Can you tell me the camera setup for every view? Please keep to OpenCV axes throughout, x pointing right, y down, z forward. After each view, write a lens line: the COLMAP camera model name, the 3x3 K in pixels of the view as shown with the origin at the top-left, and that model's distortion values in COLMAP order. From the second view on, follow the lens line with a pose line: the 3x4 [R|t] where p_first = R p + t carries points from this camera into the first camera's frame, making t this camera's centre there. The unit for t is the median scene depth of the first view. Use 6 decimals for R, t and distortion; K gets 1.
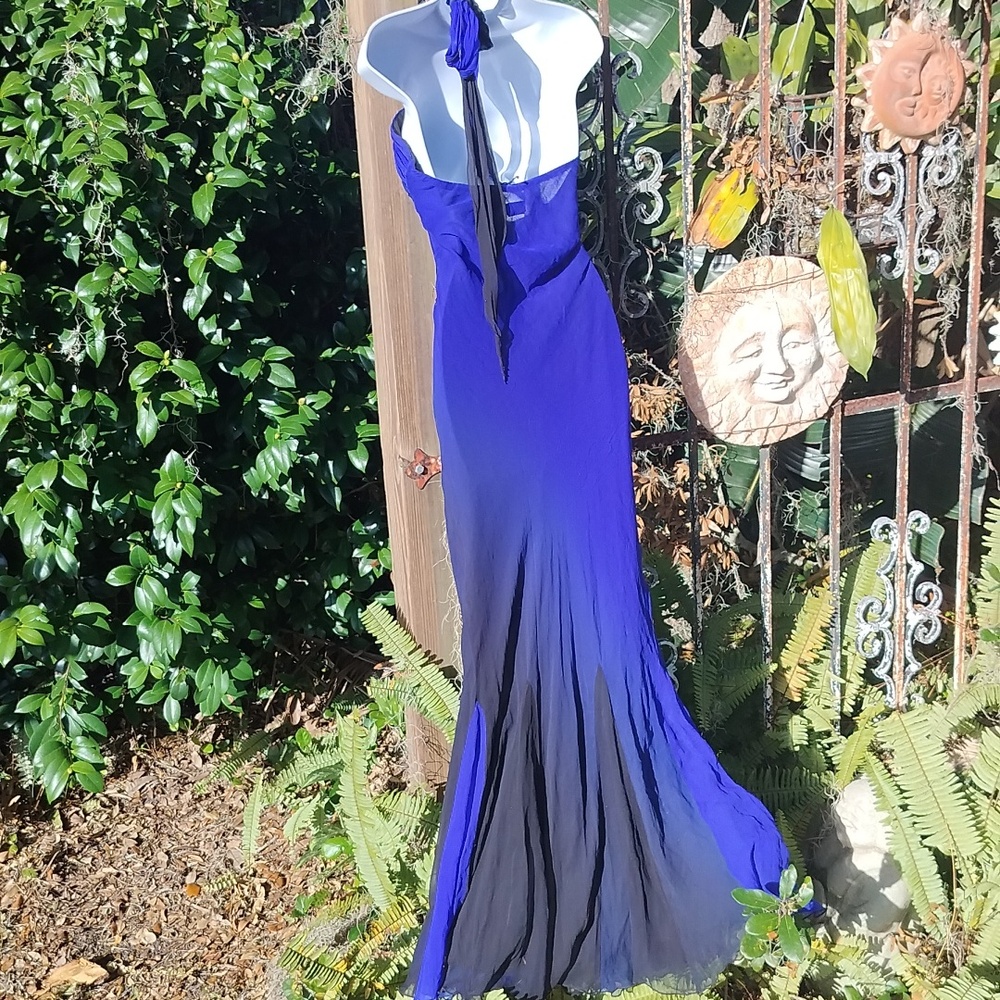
lens RADIAL K [[1551.6, 0, 500.0], [0, 1551.6, 500.0], [0, 0, 1]] dist [0.152397, -0.587203]
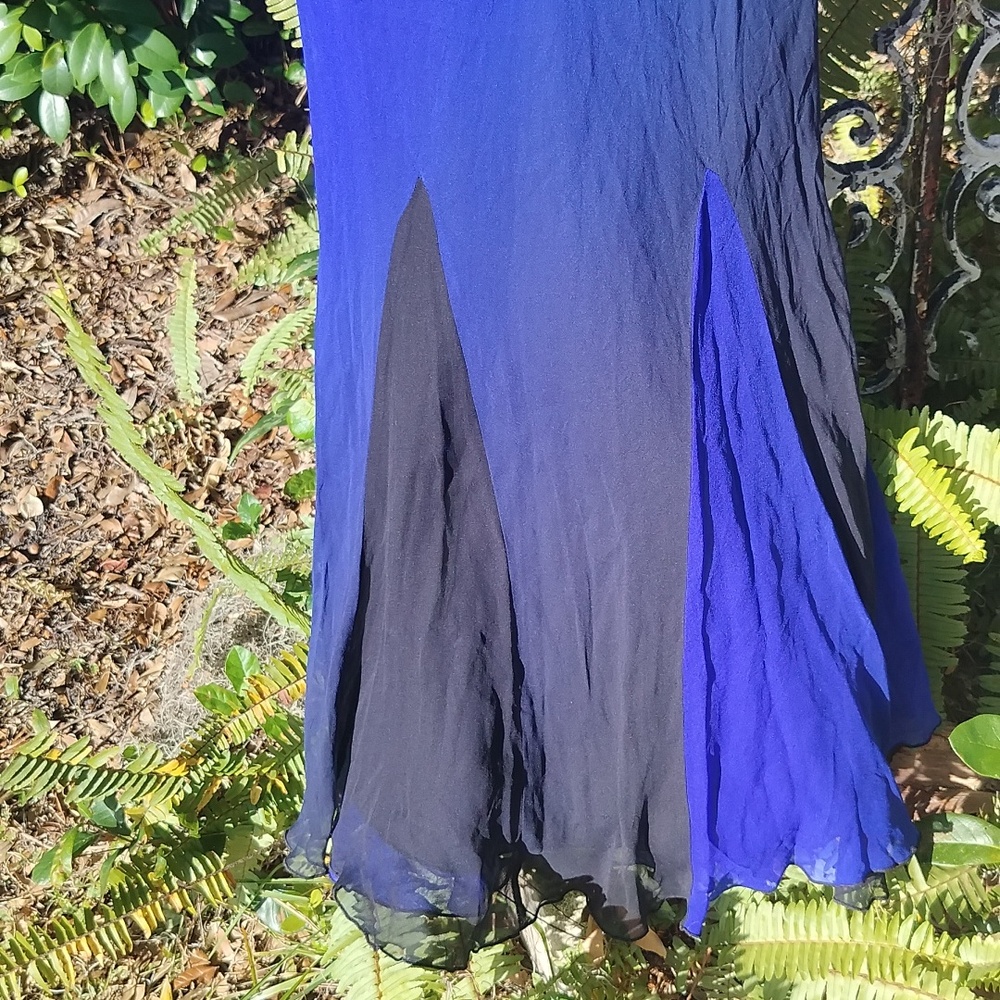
lens RADIAL K [[1551.6, 0, 500.0], [0, 1551.6, 500.0], [0, 0, 1]] dist [0.152397, -0.587203]
pose [[0.974003, 0.125503, -0.188591, 0.054278], [-0.032467, 0.901250, 0.432082, 0.016204], [0.224195, -0.414727, 0.881895, 0.488661]]
